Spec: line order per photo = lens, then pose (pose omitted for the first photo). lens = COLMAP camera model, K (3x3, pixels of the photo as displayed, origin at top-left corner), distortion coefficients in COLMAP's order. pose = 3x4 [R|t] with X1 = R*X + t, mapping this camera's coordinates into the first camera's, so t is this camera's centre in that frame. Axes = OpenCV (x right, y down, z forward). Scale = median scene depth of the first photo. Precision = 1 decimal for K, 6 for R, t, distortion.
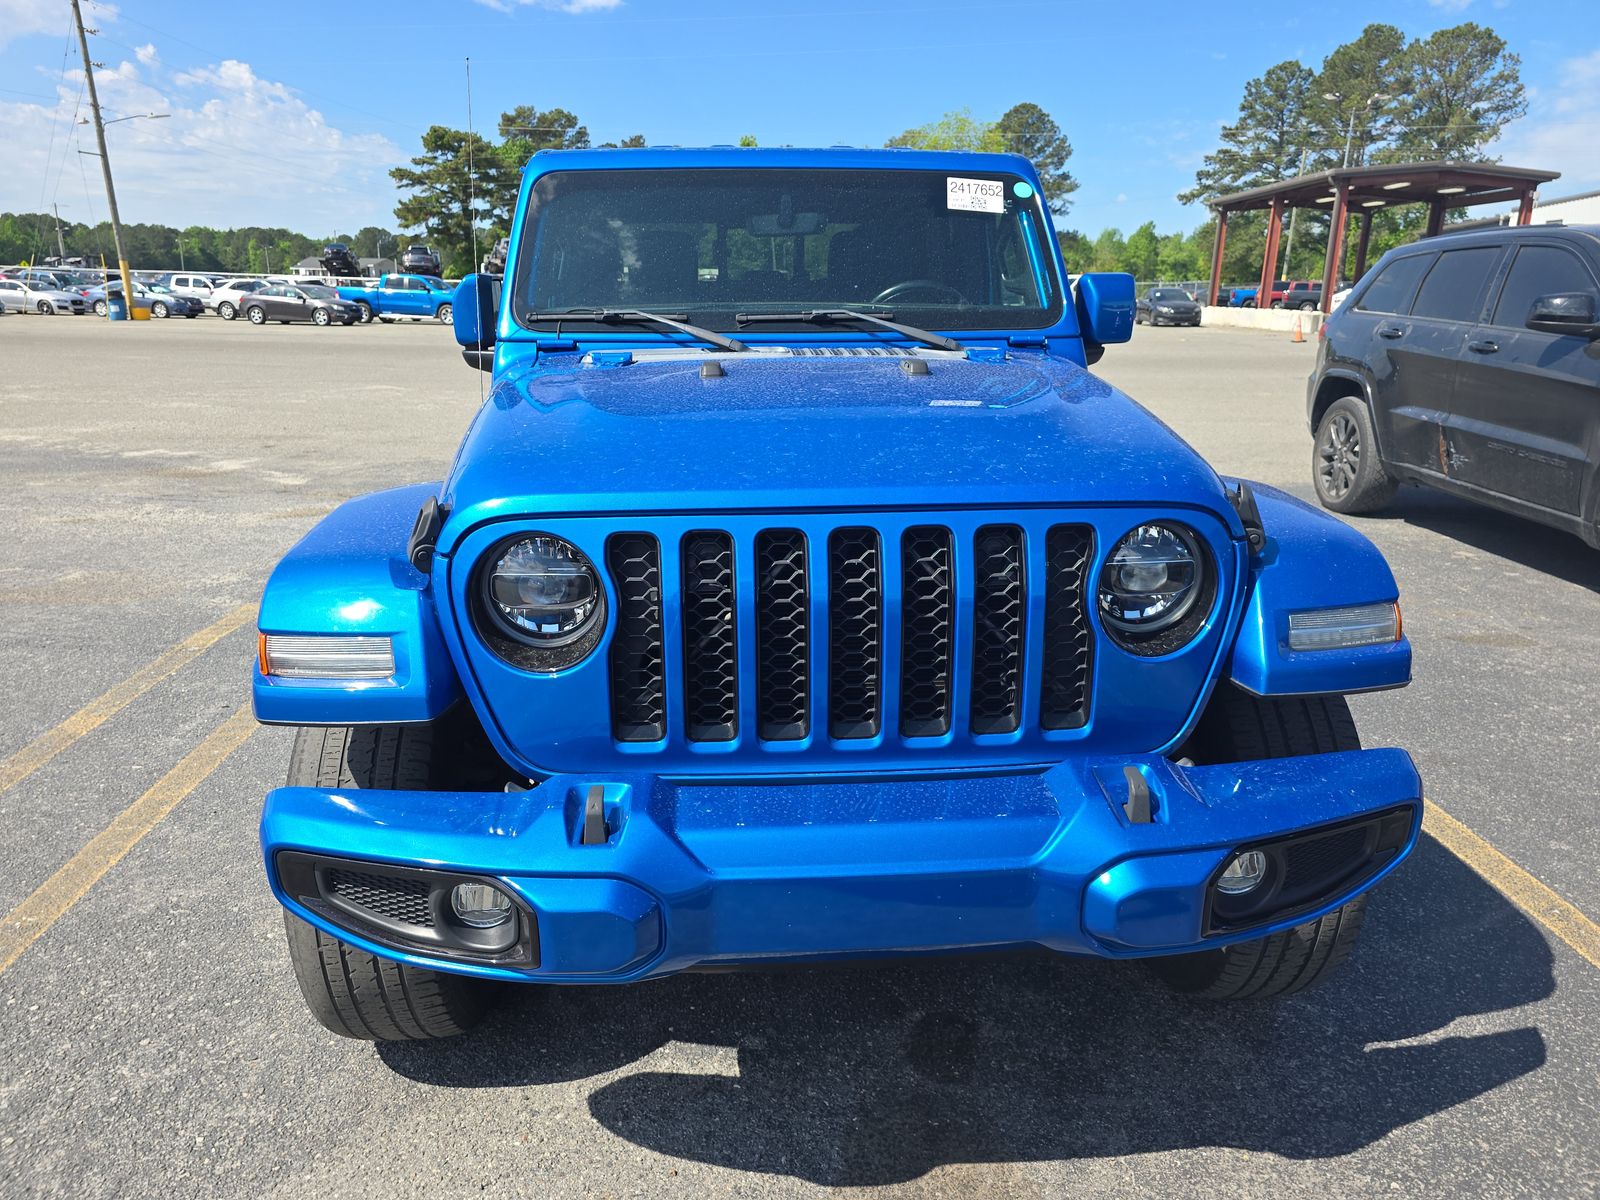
lens RADIAL K [[1085.1, 0, 794.1], [0, 1085.1, 601.1], [0, 0, 1]] dist [0.027618, -0.017803]
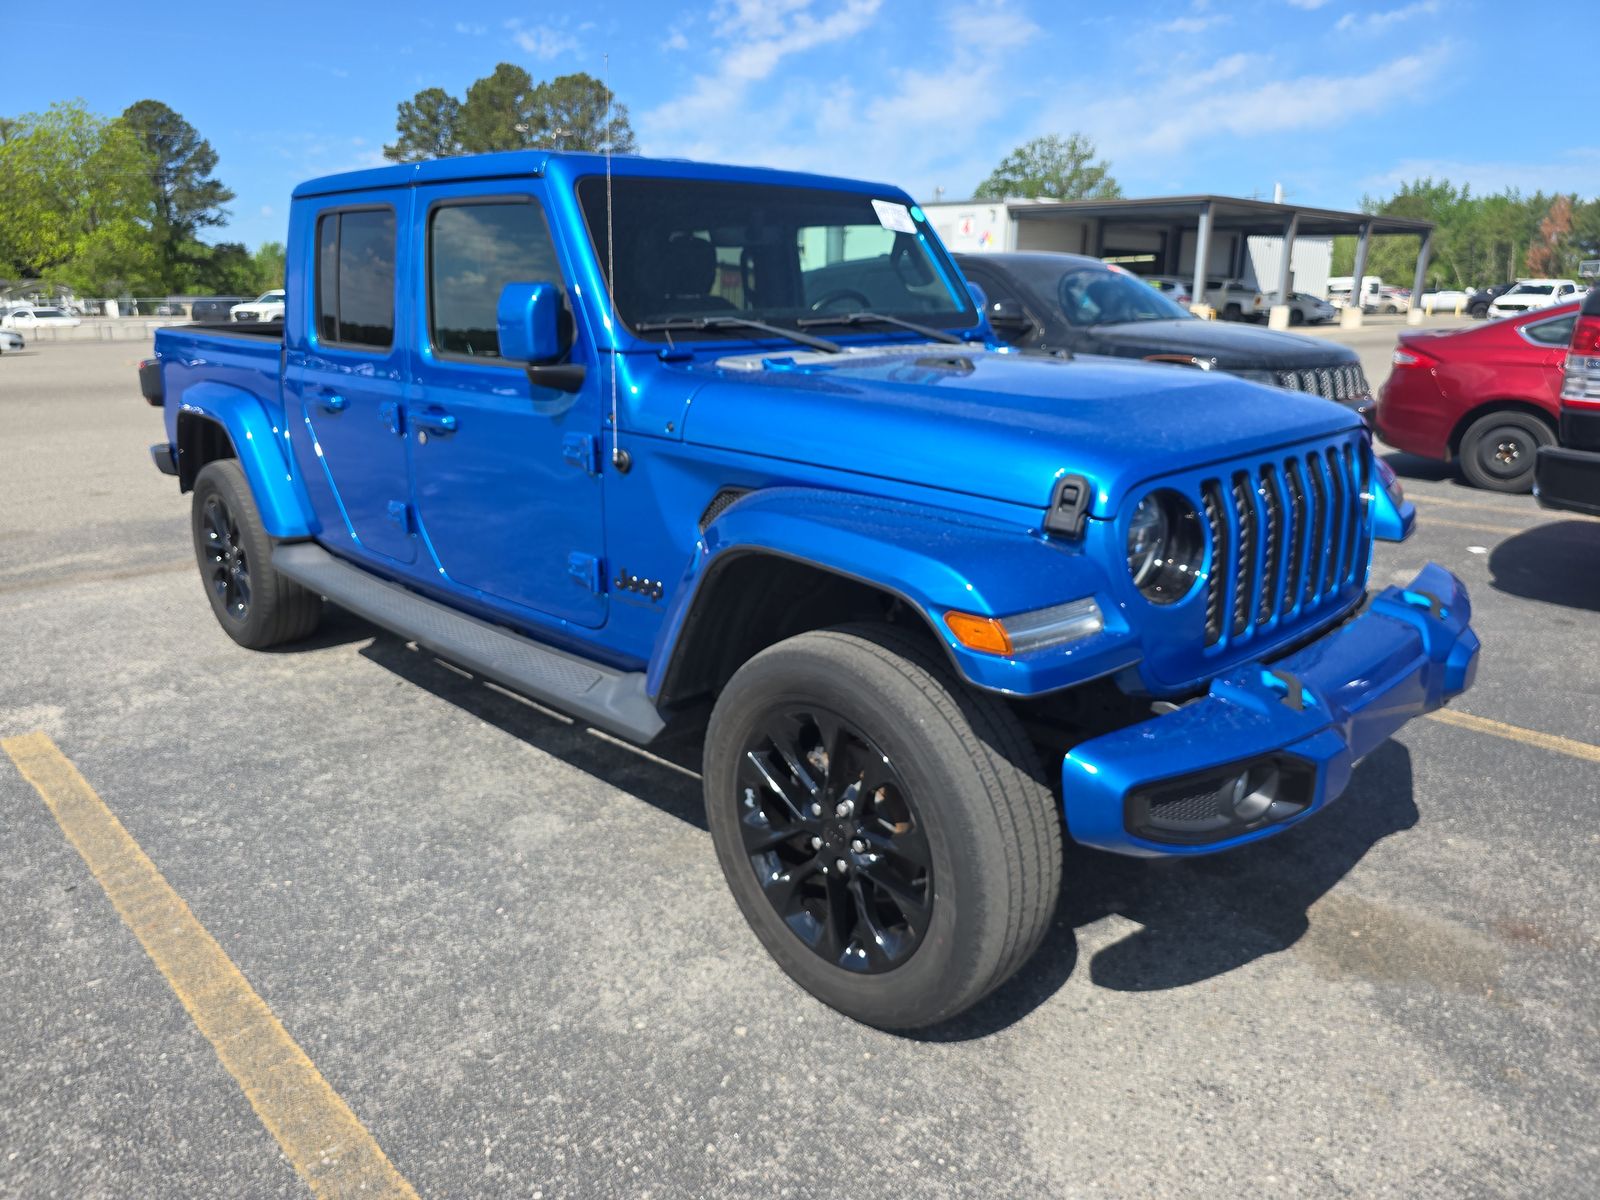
lens RADIAL K [[1085.1, 0, 793.6], [0, 1085.1, 601.5], [0, 0, 1]] dist [0.027618, -0.017803]
pose [[0.766259, -0.181577, 0.616342, -0.017053], [0.189747, 0.980405, 0.052930, -0.001085], [-0.613875, 0.076391, 0.785698, 0.003949]]
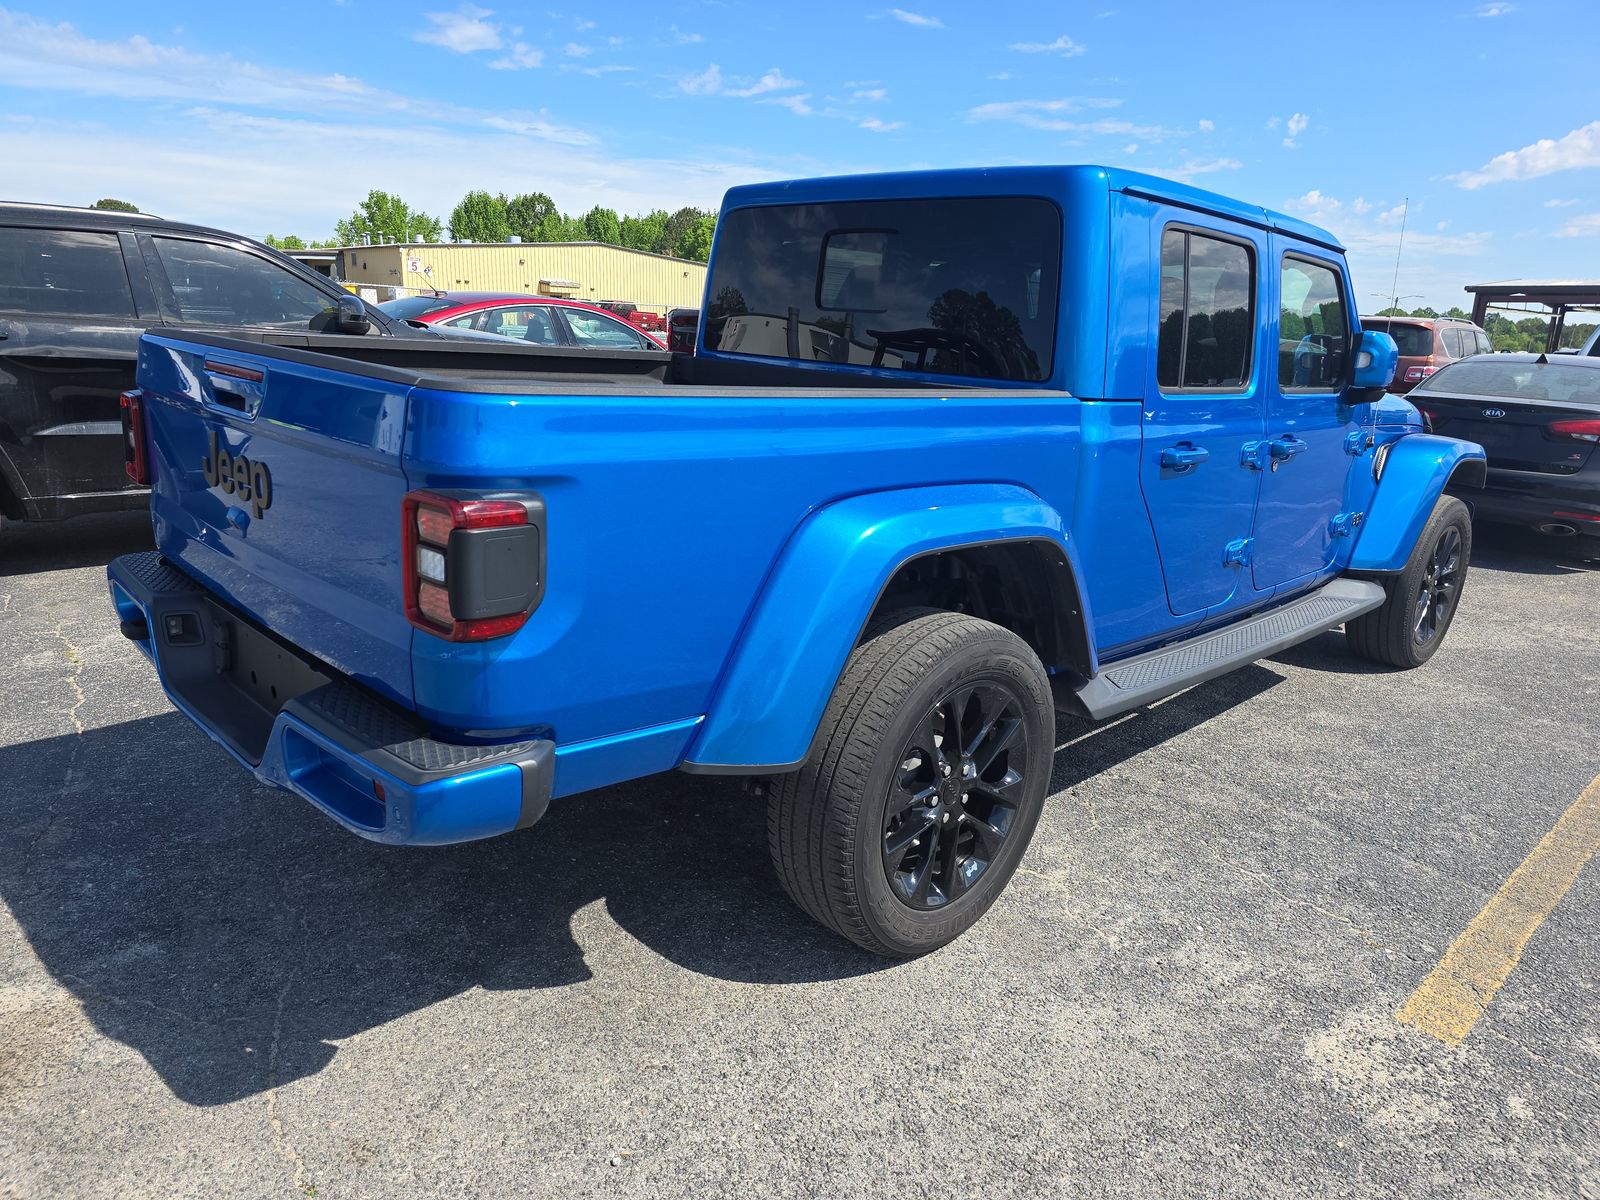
lens RADIAL K [[1085.1, 0, 797.0], [0, 1085.1, 597.1], [0, 0, 1]] dist [0.027618, -0.017803]
pose [[-0.645907, -0.229843, 0.727994, -0.061441], [0.161444, 0.890909, 0.424519, -0.198129], [-0.746150, 0.391730, -0.538338, 0.676276]]
